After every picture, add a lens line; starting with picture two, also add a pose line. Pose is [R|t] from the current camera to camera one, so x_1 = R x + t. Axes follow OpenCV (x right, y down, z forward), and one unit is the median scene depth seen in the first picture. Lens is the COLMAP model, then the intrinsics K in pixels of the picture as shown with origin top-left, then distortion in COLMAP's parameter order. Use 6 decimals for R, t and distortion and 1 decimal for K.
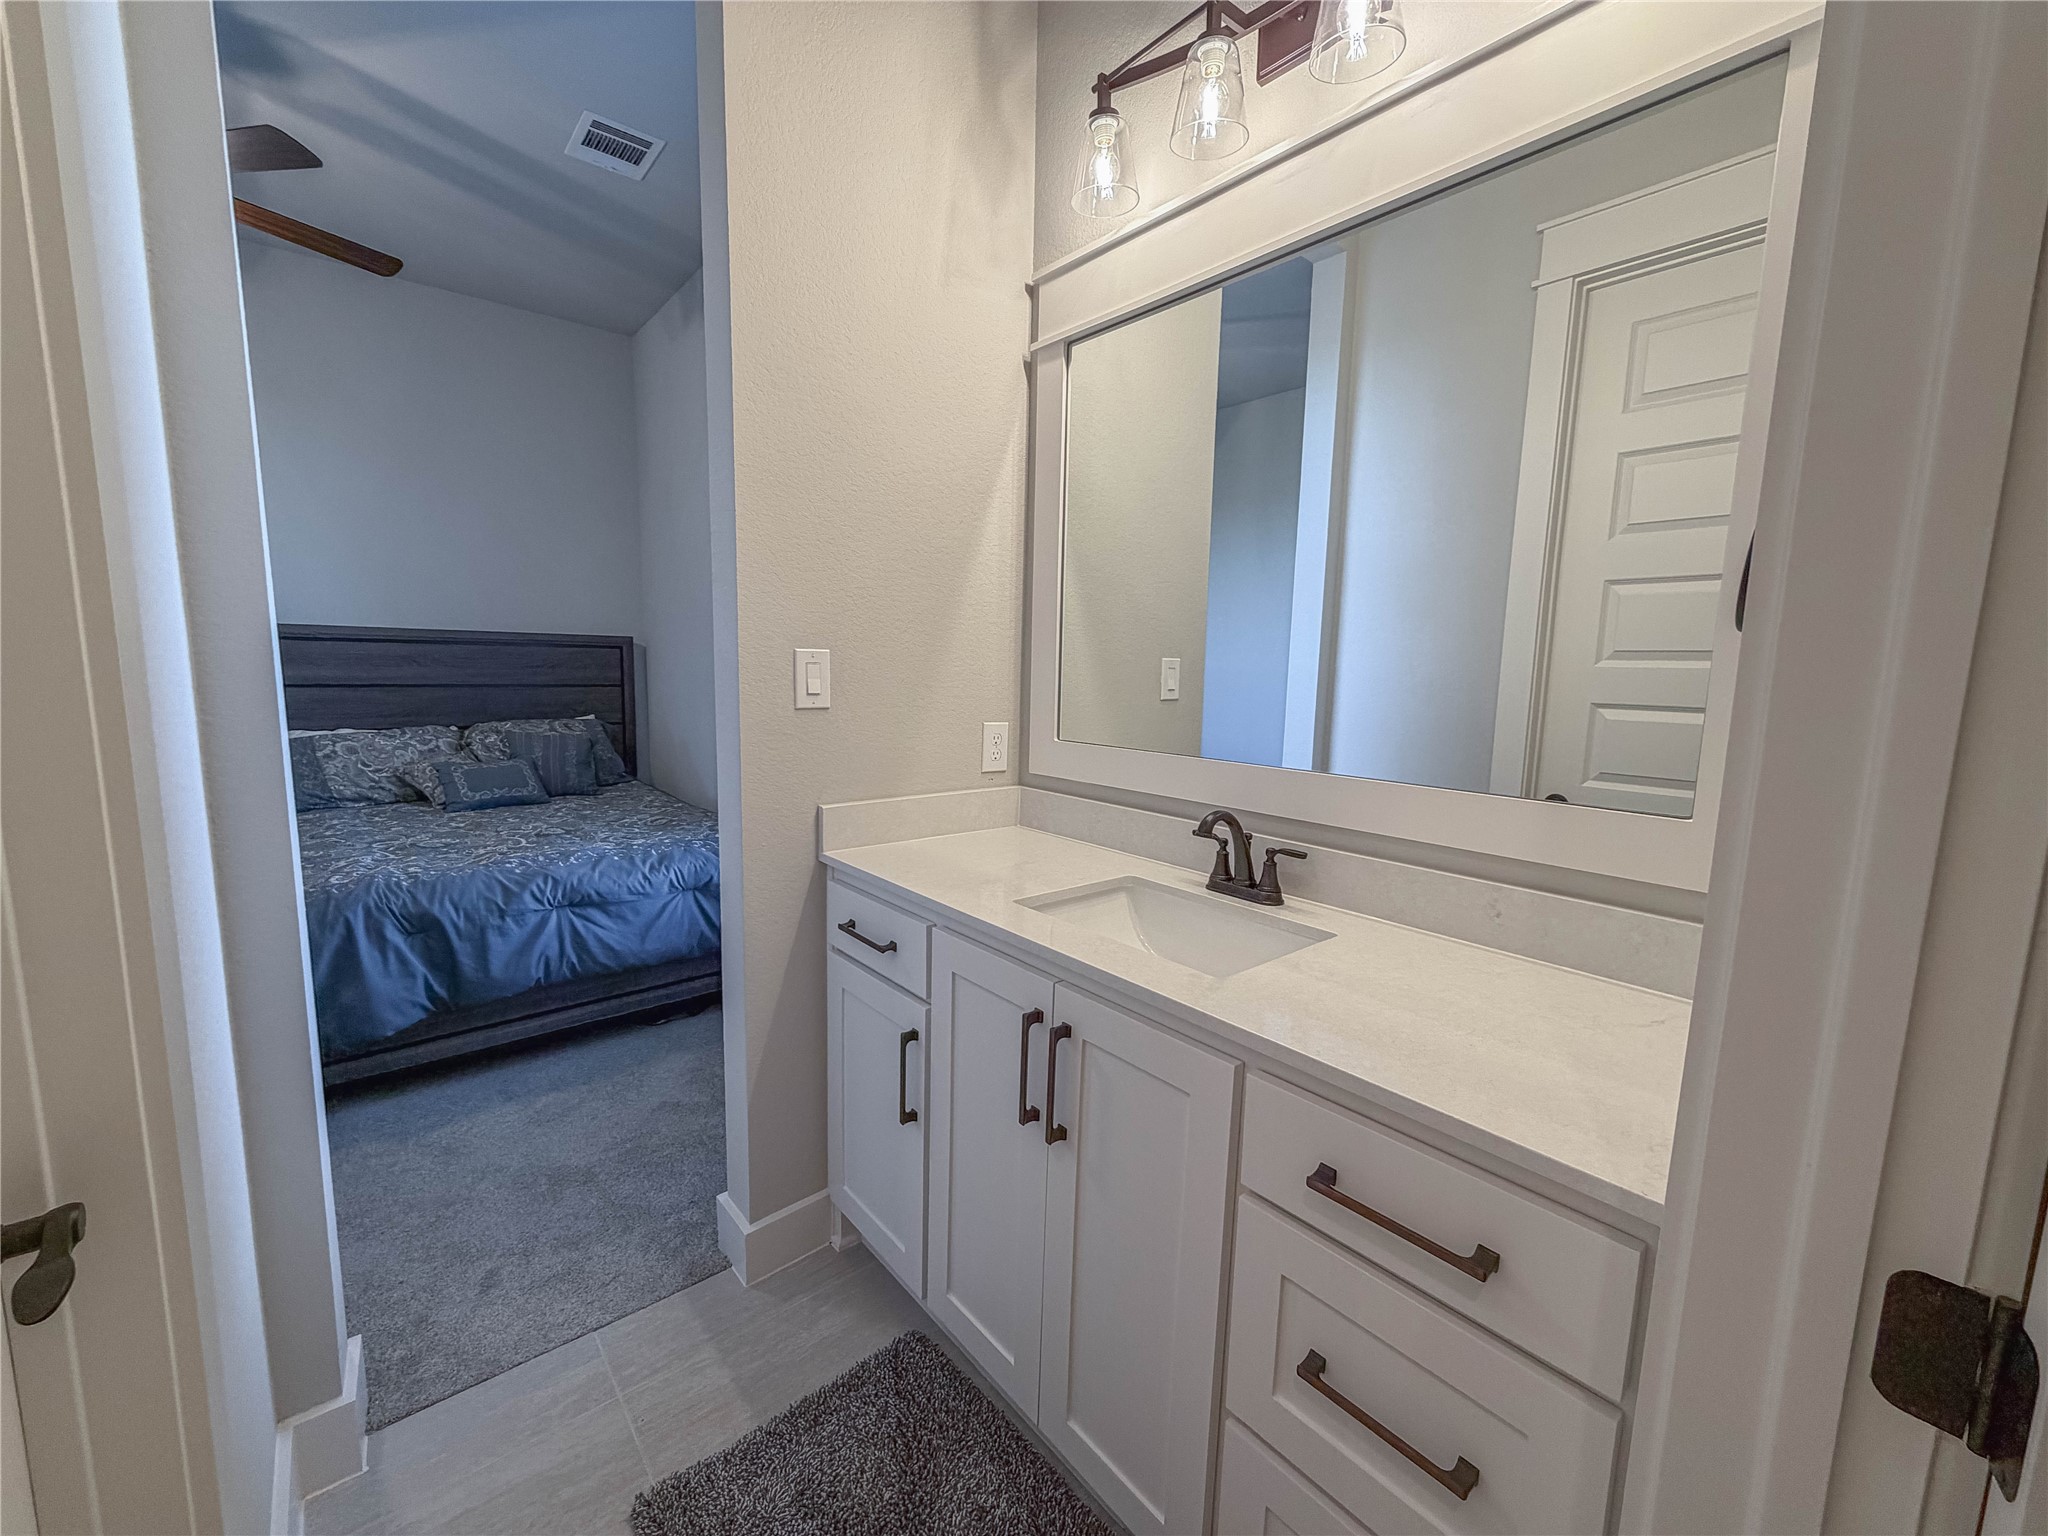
lens RADIAL K [[844.1, 0, 1024.0], [0, 844.1, 768.0], [0, 0, 1]] dist [-0.001712, -0.000004]
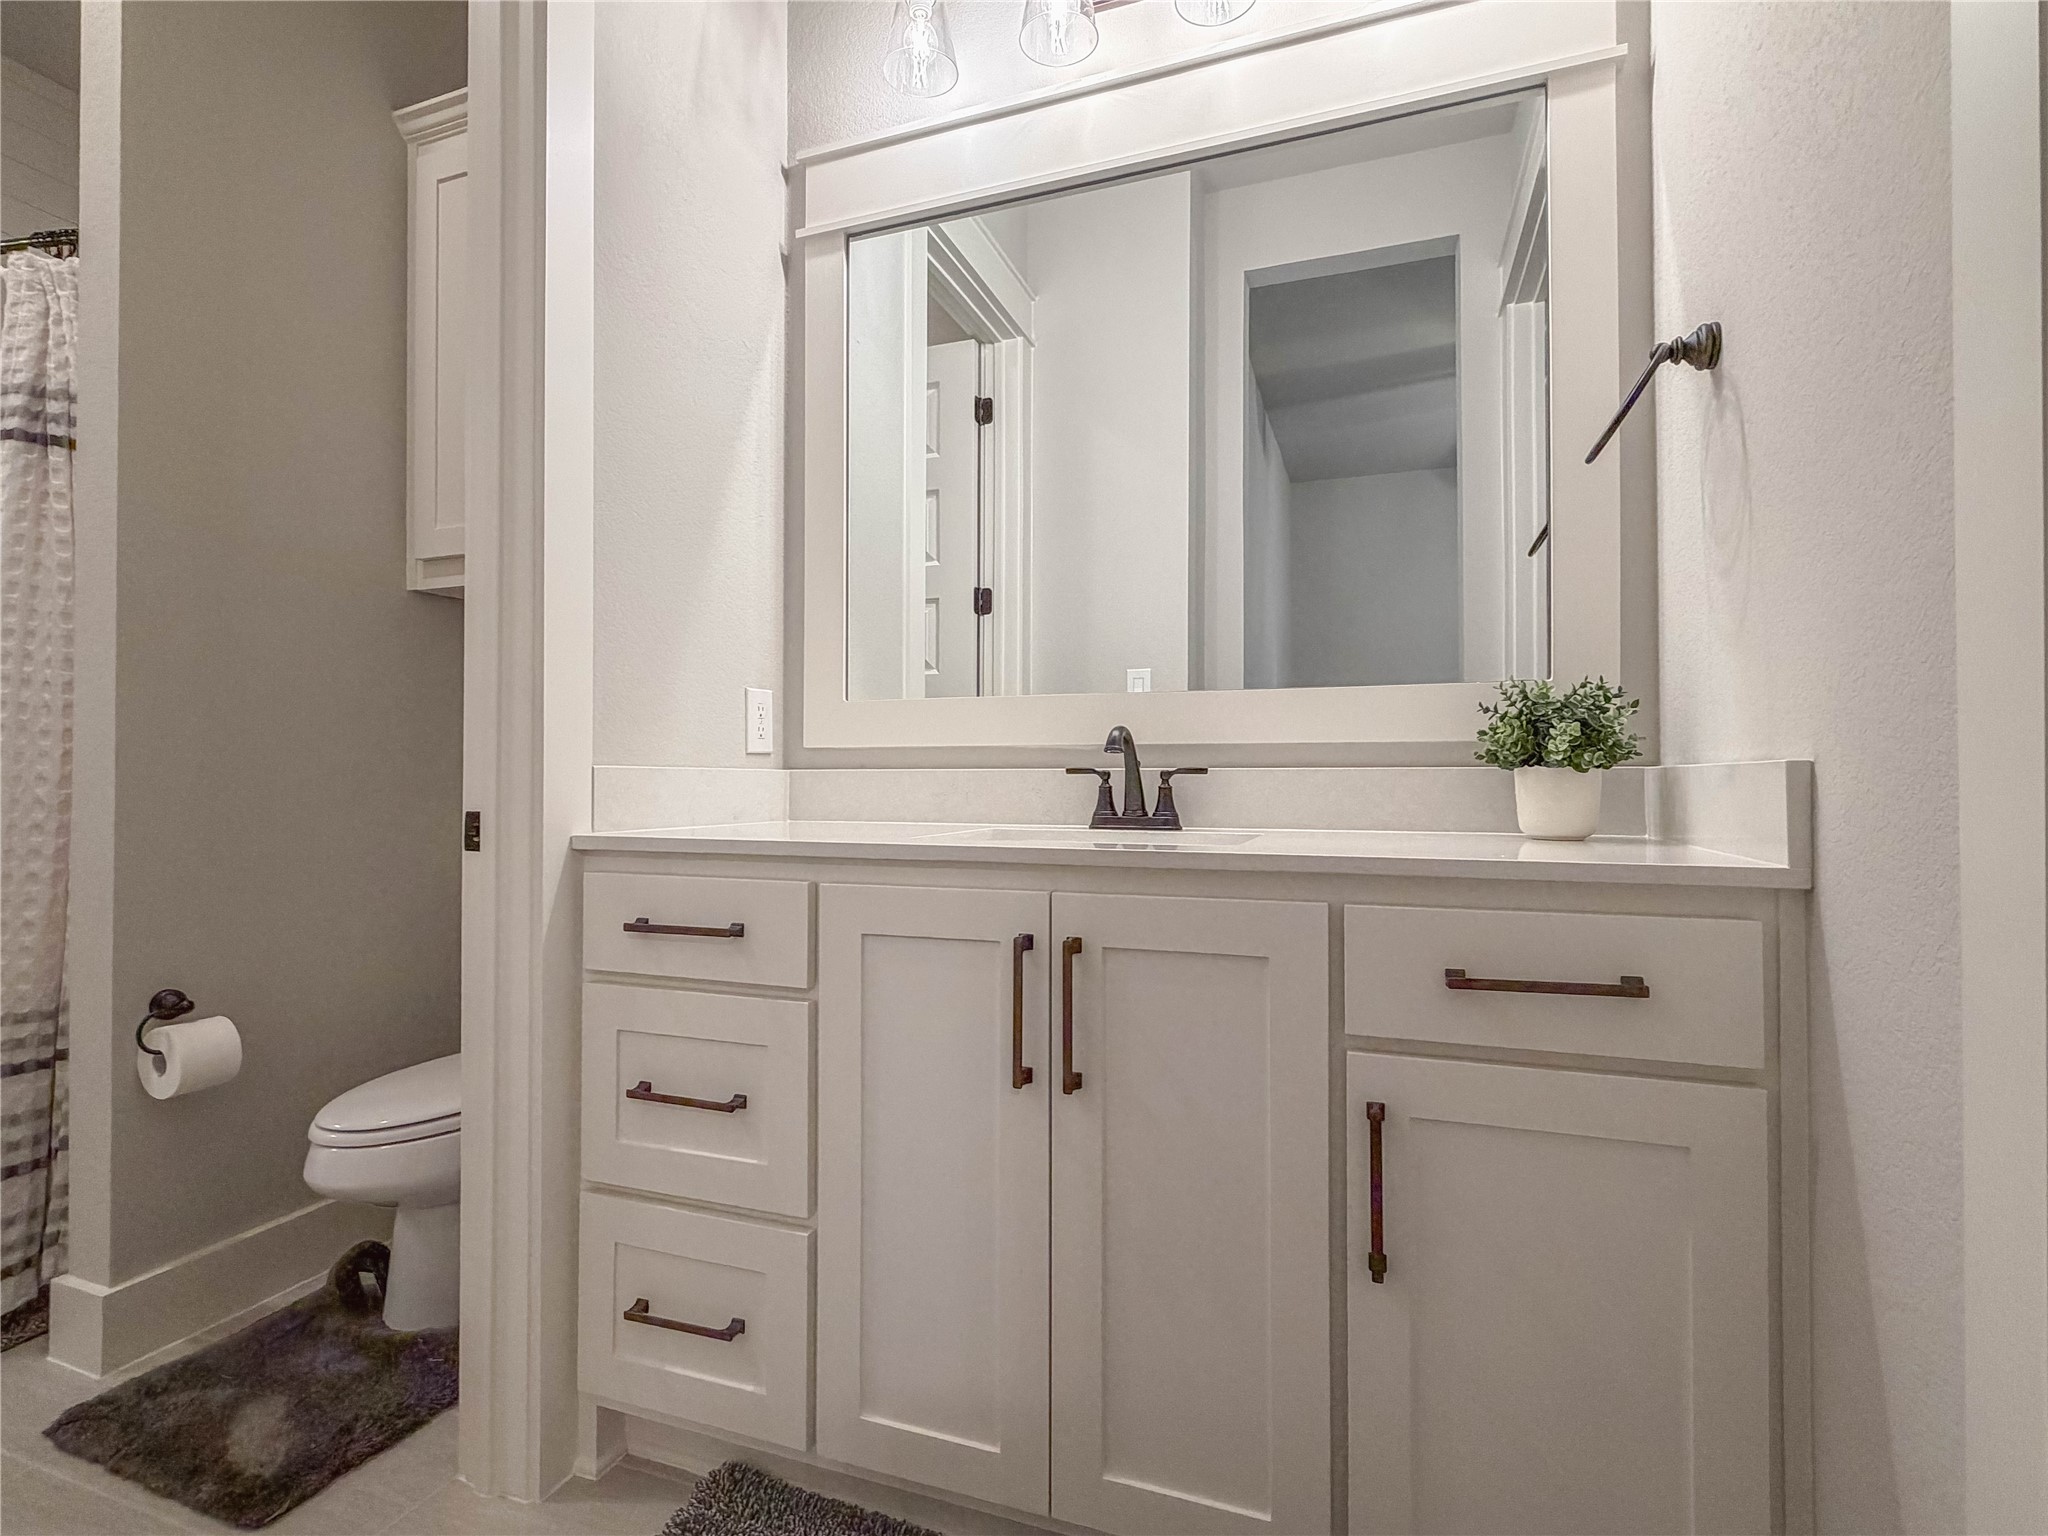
lens RADIAL K [[986.4, 0, 1024.0], [0, 986.4, 768.0], [0, 0, 1]] dist [0.000371, -0.000003]
pose [[0.875449, -0.033862, 0.482123, -0.307895], [0.098344, 0.989154, -0.109102, 0.168197], [-0.473200, 0.142927, 0.869284, 0.124276]]
